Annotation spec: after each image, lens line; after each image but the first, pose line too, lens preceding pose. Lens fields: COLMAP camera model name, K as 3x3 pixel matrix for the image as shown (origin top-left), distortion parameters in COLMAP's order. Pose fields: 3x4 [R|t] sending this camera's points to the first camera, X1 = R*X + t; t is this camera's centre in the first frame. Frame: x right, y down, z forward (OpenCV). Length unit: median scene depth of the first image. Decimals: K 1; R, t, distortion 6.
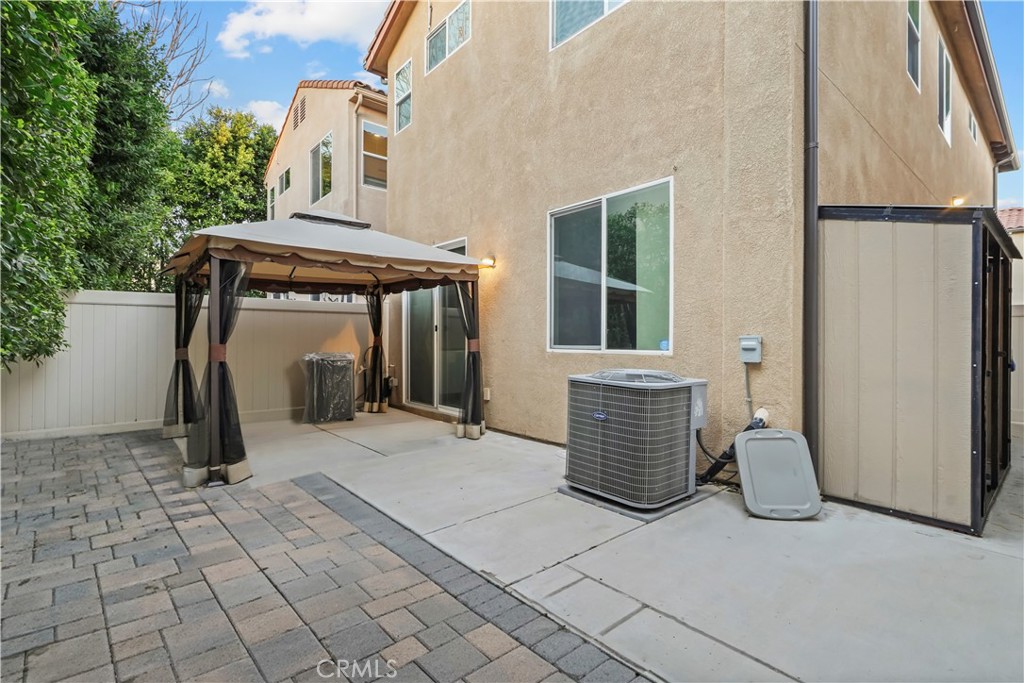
lens RADIAL K [[472.4, 0, 520.3], [0, 472.4, 342.3], [0, 0, 1]] dist [-0.002603, -0.000694]
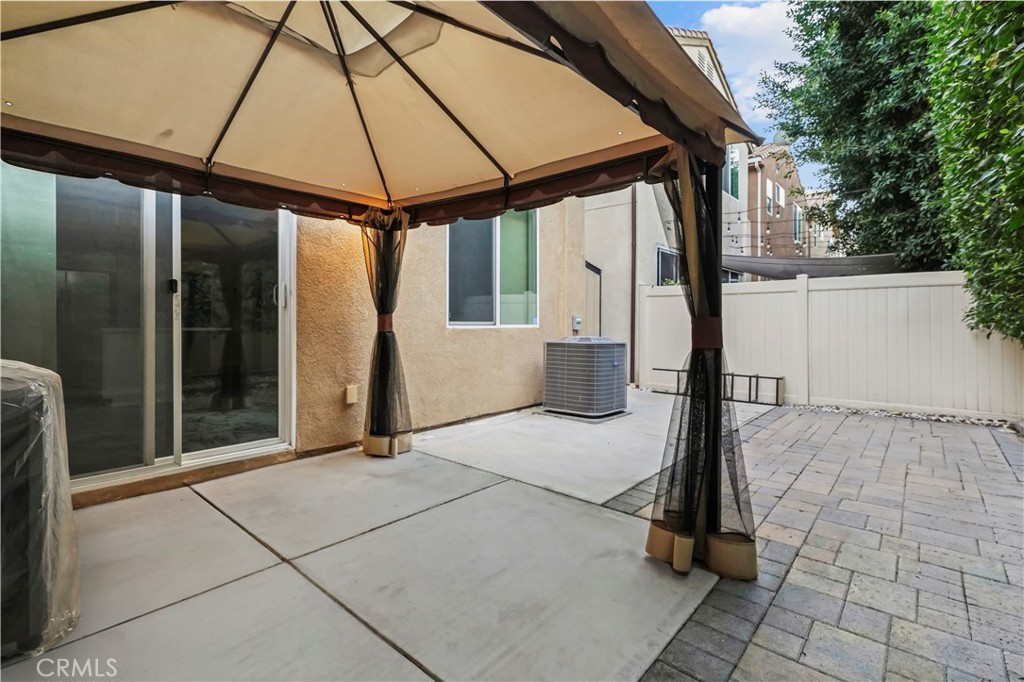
lens RADIAL K [[472.4, 0, 521.2], [0, 472.4, 323.7], [0, 0, 1]] dist [-0.002603, -0.000694]
pose [[-0.141617, -0.009280, 0.989878, -1.144980], [-0.004153, 0.999953, 0.008781, 0.001958], [-0.989913, -0.002867, -0.141649, 1.262337]]
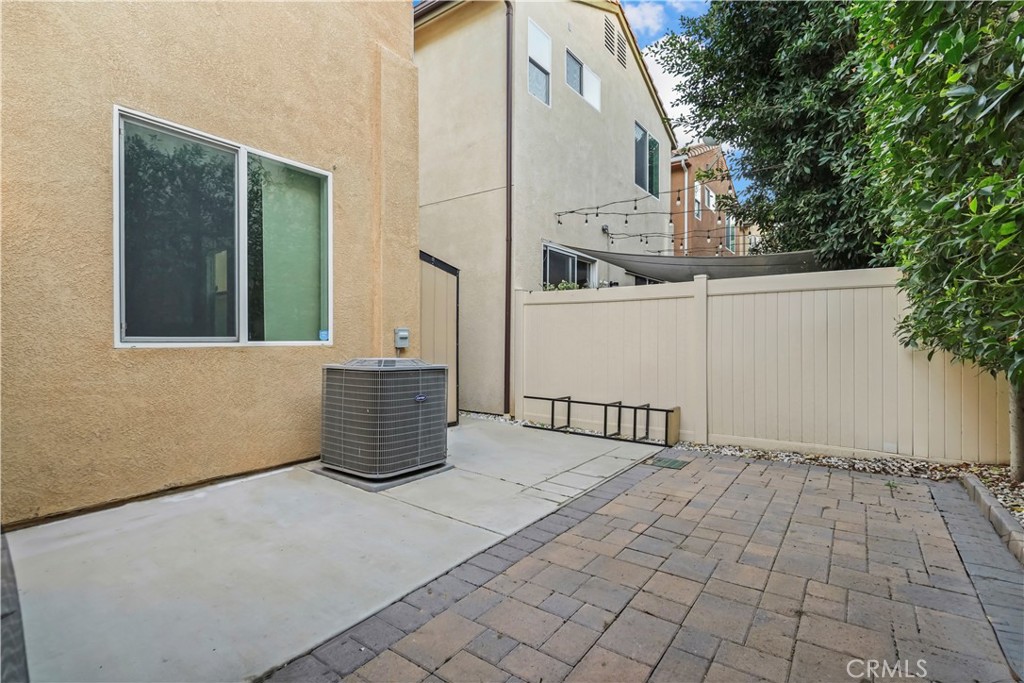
lens RADIAL K [[472.4, 0, 521.3], [0, 472.4, 343.6], [0, 0, 1]] dist [-0.002603, -0.000694]
pose [[-0.225867, -0.019216, 0.973969, -0.791329], [-0.003124, 0.999815, 0.019002, 0.003009], [-0.974153, 0.001249, -0.225886, 0.825861]]
